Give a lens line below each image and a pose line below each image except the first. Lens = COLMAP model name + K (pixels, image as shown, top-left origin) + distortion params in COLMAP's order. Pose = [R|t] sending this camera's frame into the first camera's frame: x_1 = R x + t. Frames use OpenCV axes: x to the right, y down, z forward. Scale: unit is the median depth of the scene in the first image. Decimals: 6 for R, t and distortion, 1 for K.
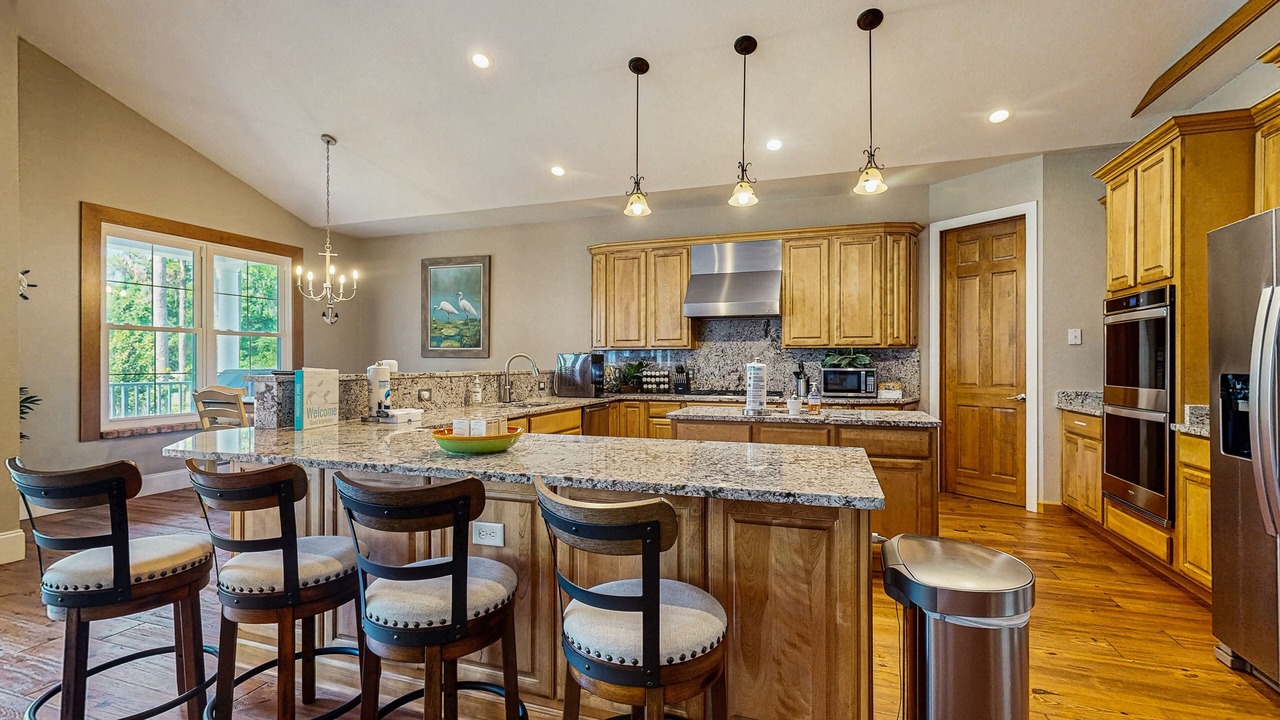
lens RADIAL K [[558.7, 0, 637.1], [0, 558.7, 362.2], [0, 0, 1]] dist [-0.001948, 0.000245]
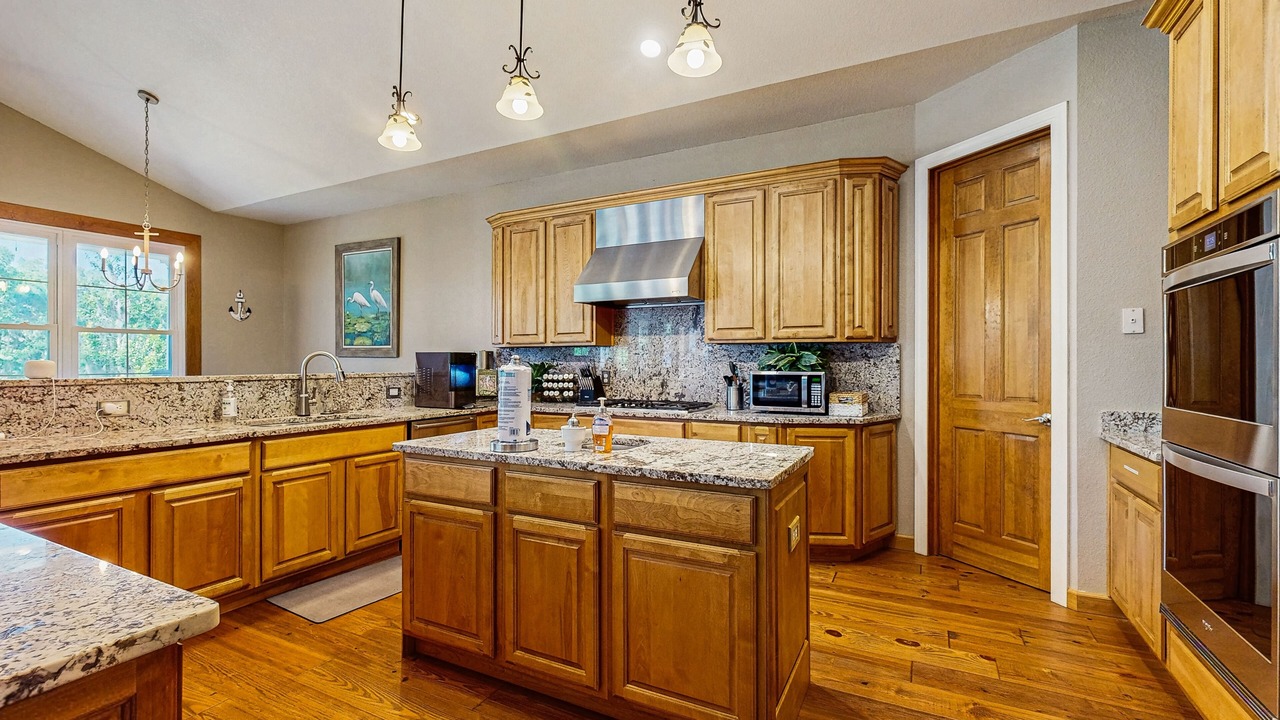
lens RADIAL K [[558.7, 0, 638.3], [0, 558.7, 361.6], [0, 0, 1]] dist [-0.001948, 0.000245]
pose [[0.988930, -0.000033, -0.148382, 0.298306], [-0.000114, 1.000000, -0.000984, -0.000733], [0.148382, 0.000990, 0.988930, 0.282091]]
